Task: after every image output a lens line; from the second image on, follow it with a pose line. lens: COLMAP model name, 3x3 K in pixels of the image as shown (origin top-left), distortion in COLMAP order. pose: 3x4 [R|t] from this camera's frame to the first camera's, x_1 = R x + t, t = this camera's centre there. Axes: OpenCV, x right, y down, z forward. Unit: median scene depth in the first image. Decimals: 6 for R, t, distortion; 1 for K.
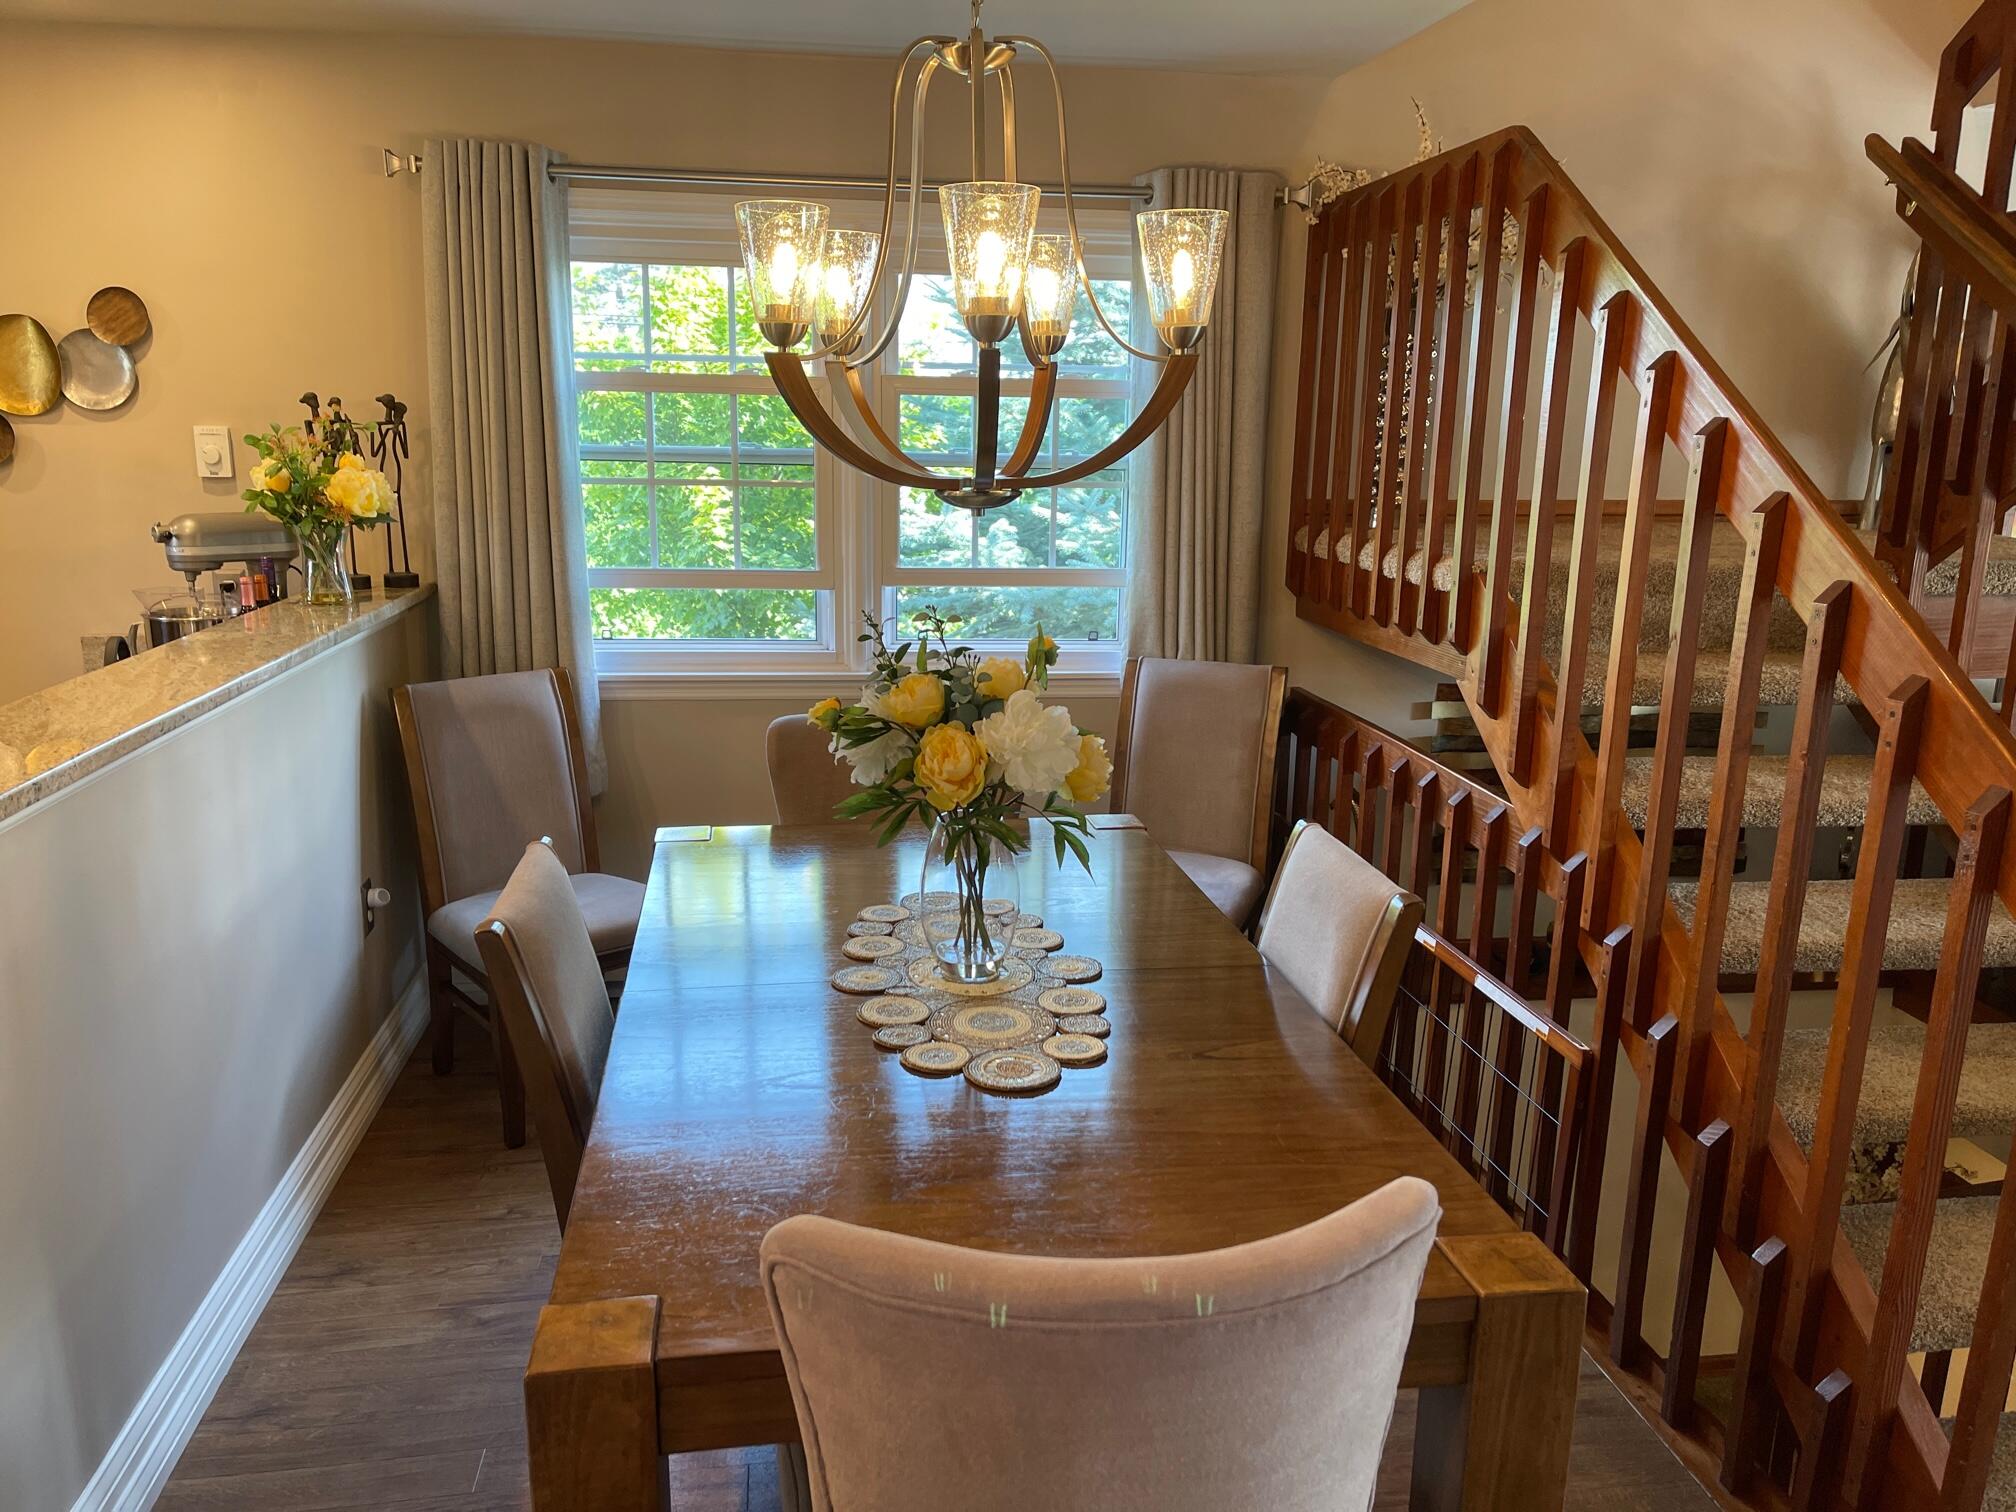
lens RADIAL K [[1506.1, 0, 1008.0], [0, 1506.1, 756.0], [0, 0, 1]] dist [0.004542, -0.048495]
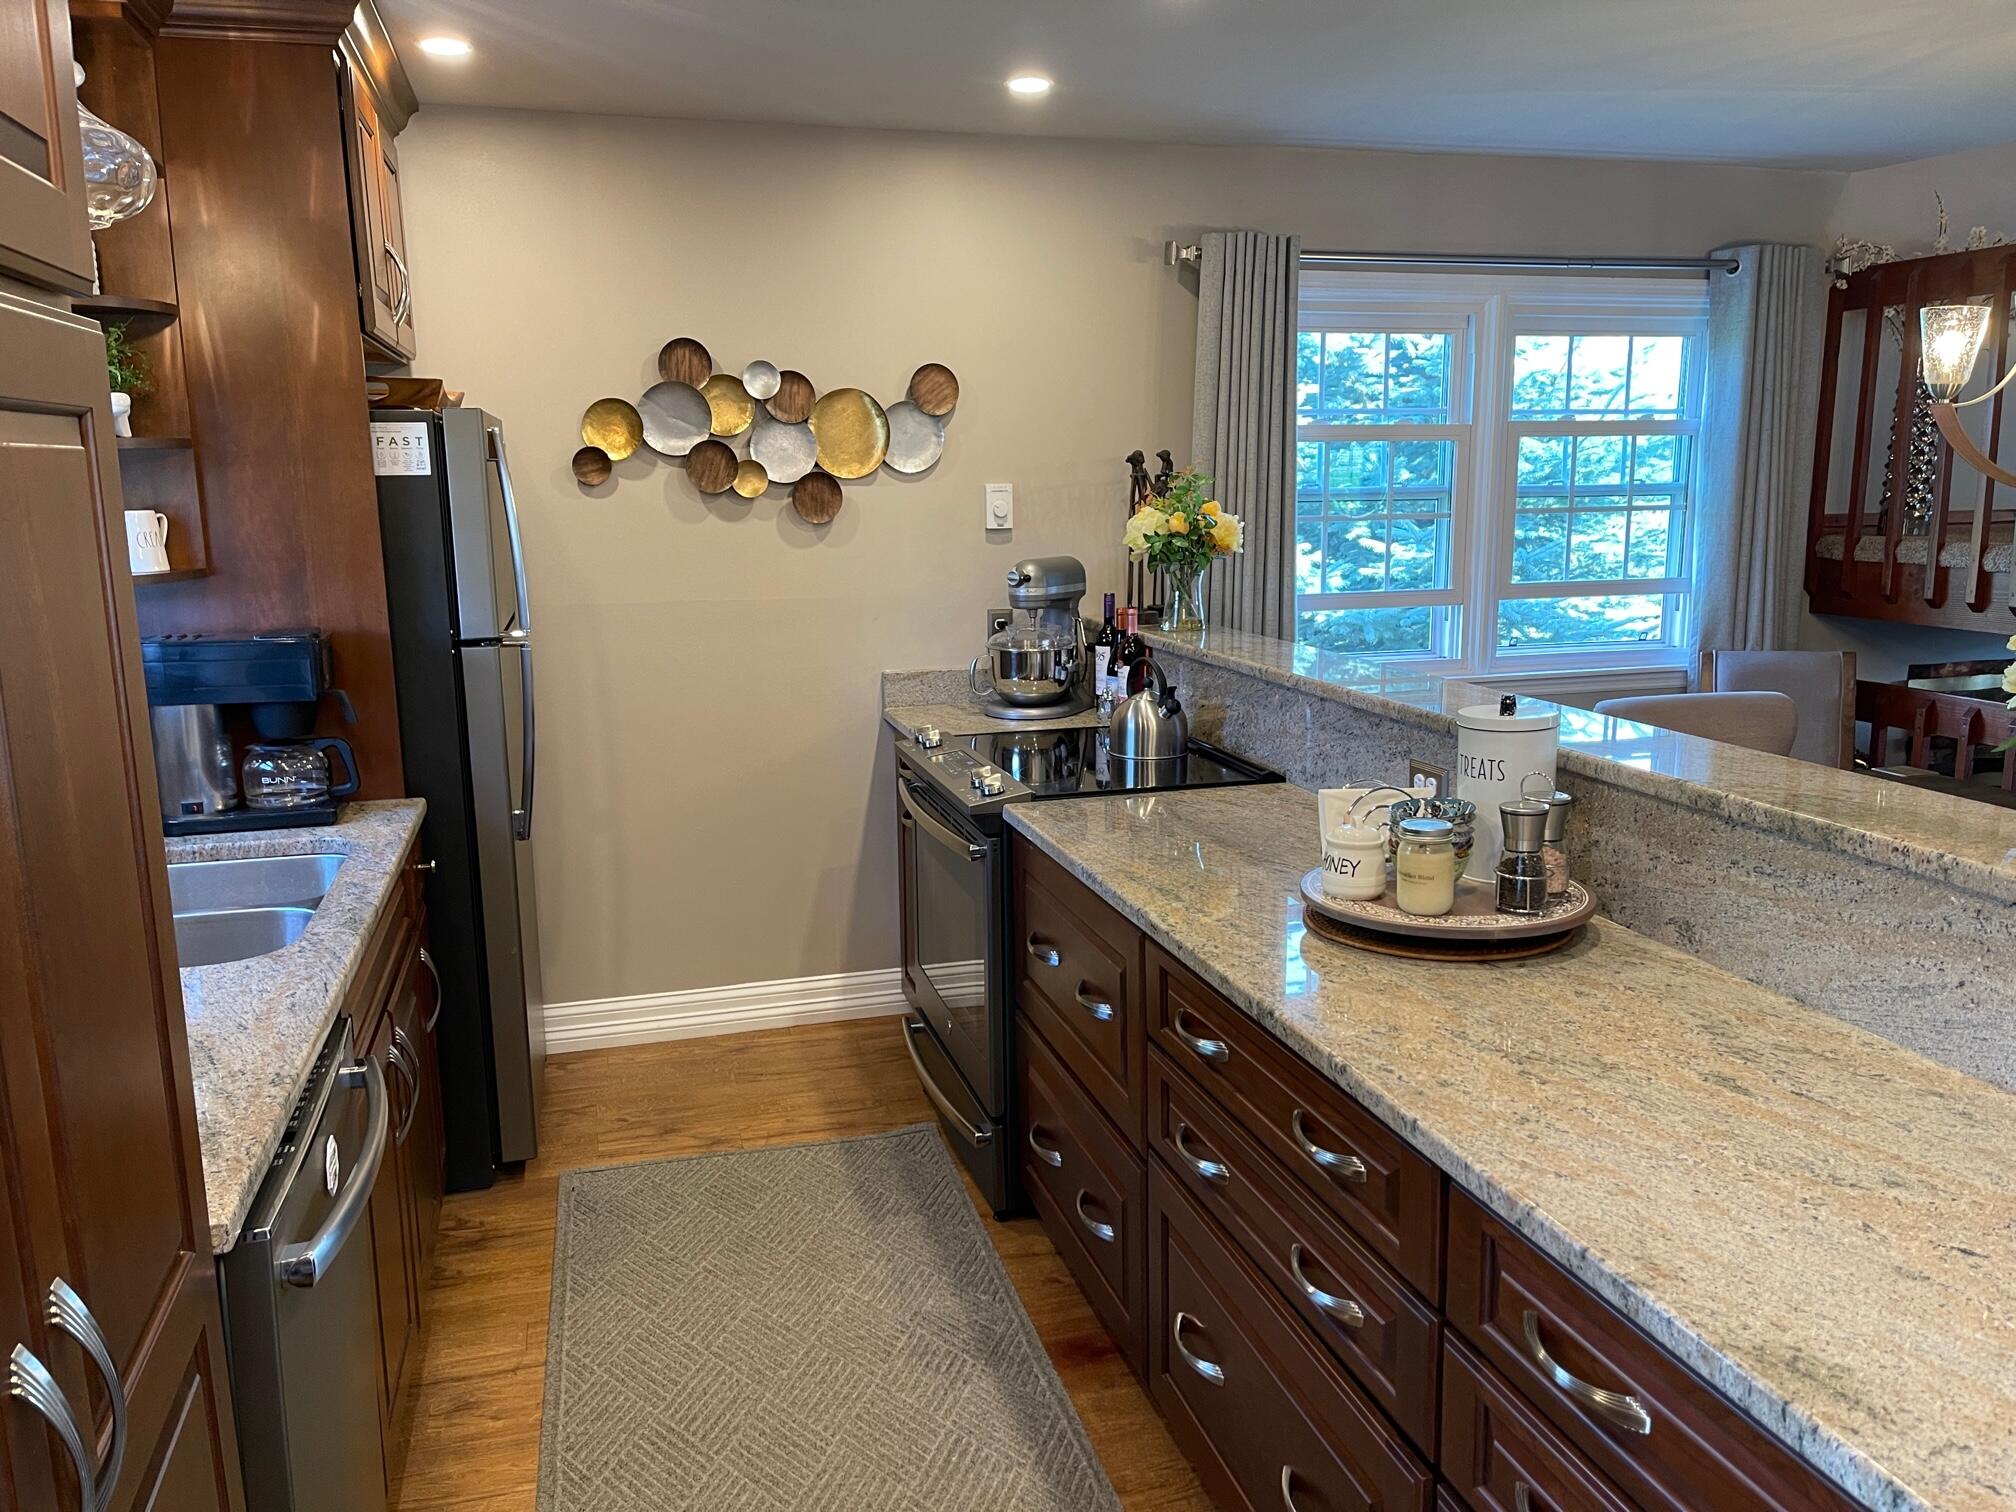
lens RADIAL K [[1506.1, 0, 1008.0], [0, 1506.1, 756.0], [0, 0, 1]] dist [0.004542, -0.048495]
pose [[0.992687, -0.057163, 0.106322, -0.659922], [0.060781, 0.997666, -0.031104, 0.021357], [-0.104296, 0.037339, 0.993845, -0.124579]]
